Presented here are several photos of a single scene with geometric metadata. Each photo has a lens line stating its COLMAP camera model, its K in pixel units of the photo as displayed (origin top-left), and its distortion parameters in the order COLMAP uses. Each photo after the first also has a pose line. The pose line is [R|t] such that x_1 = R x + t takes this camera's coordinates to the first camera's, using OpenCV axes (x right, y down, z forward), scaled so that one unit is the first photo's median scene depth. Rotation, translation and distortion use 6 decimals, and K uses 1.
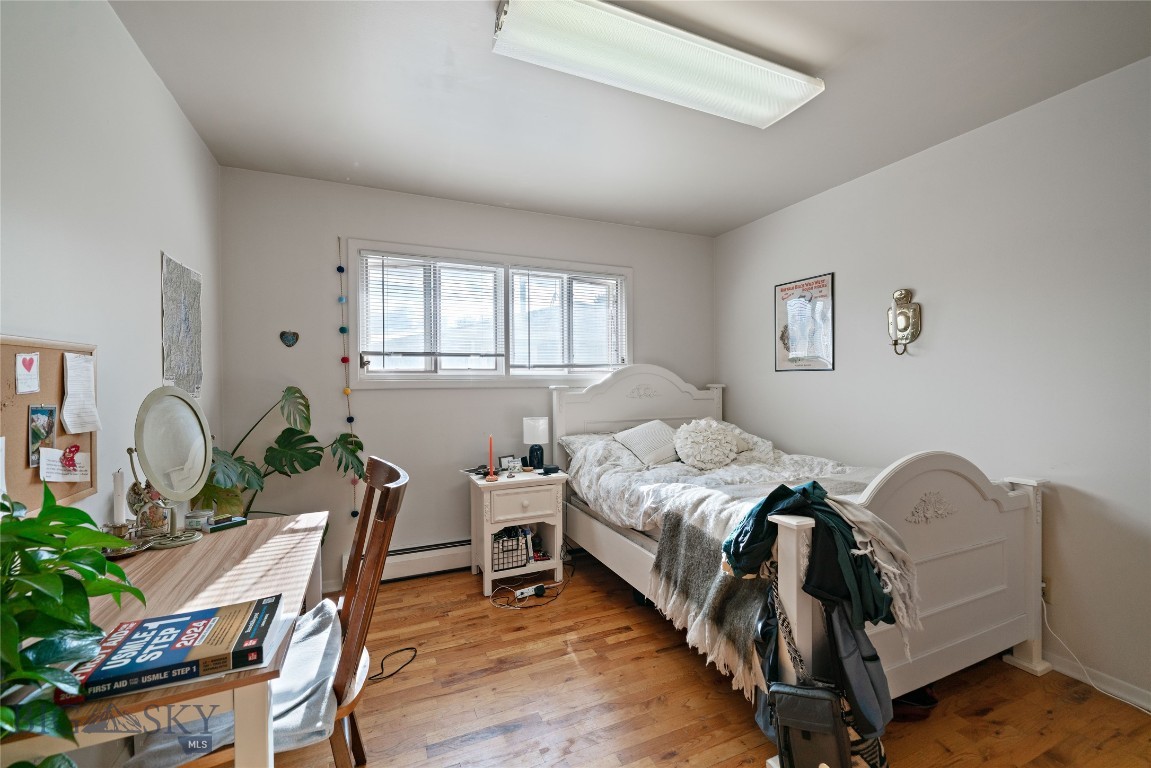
lens RADIAL K [[463.2, 0, 588.8], [0, 463.2, 381.9], [0, 0, 1]] dist [-0.000483, -0.000157]
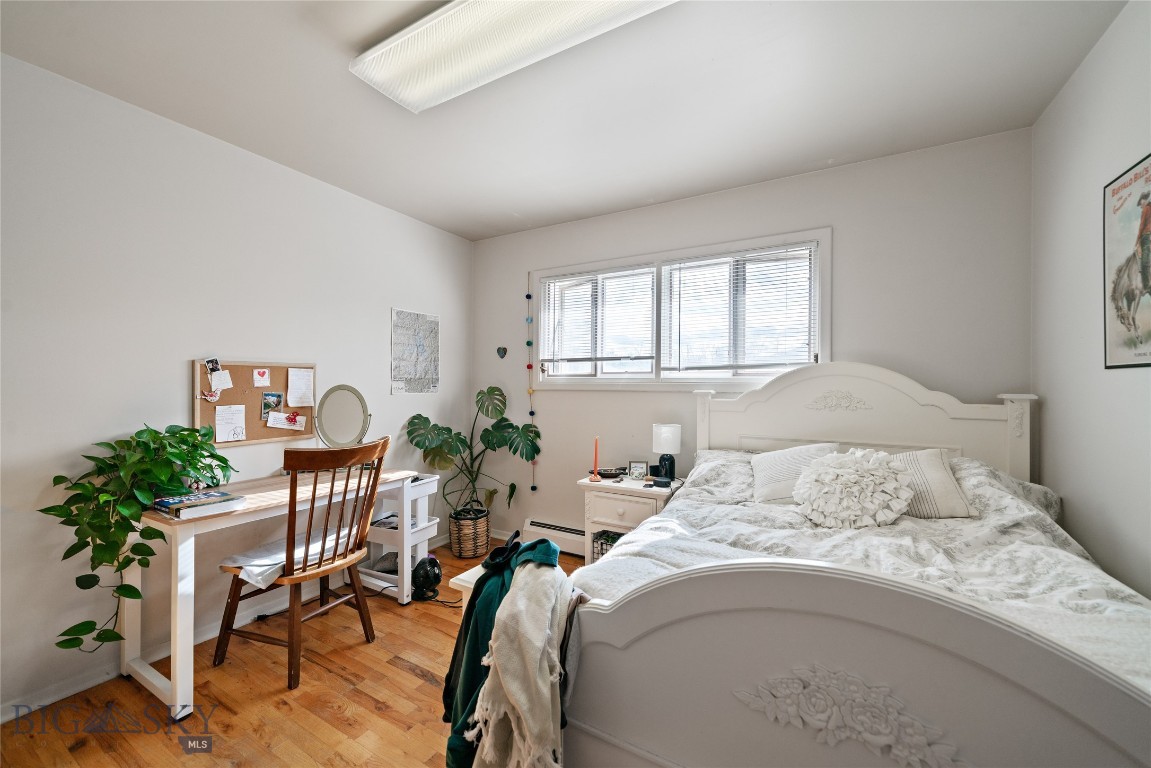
lens RADIAL K [[463.2, 0, 588.8], [0, 463.2, 381.9], [0, 0, 1]] dist [-0.000483, -0.000157]
pose [[0.581351, 0.004799, -0.813639, 0.602572], [-0.010268, 0.999946, -0.001439, -0.004878], [0.813588, 0.009191, 0.581369, 0.380913]]
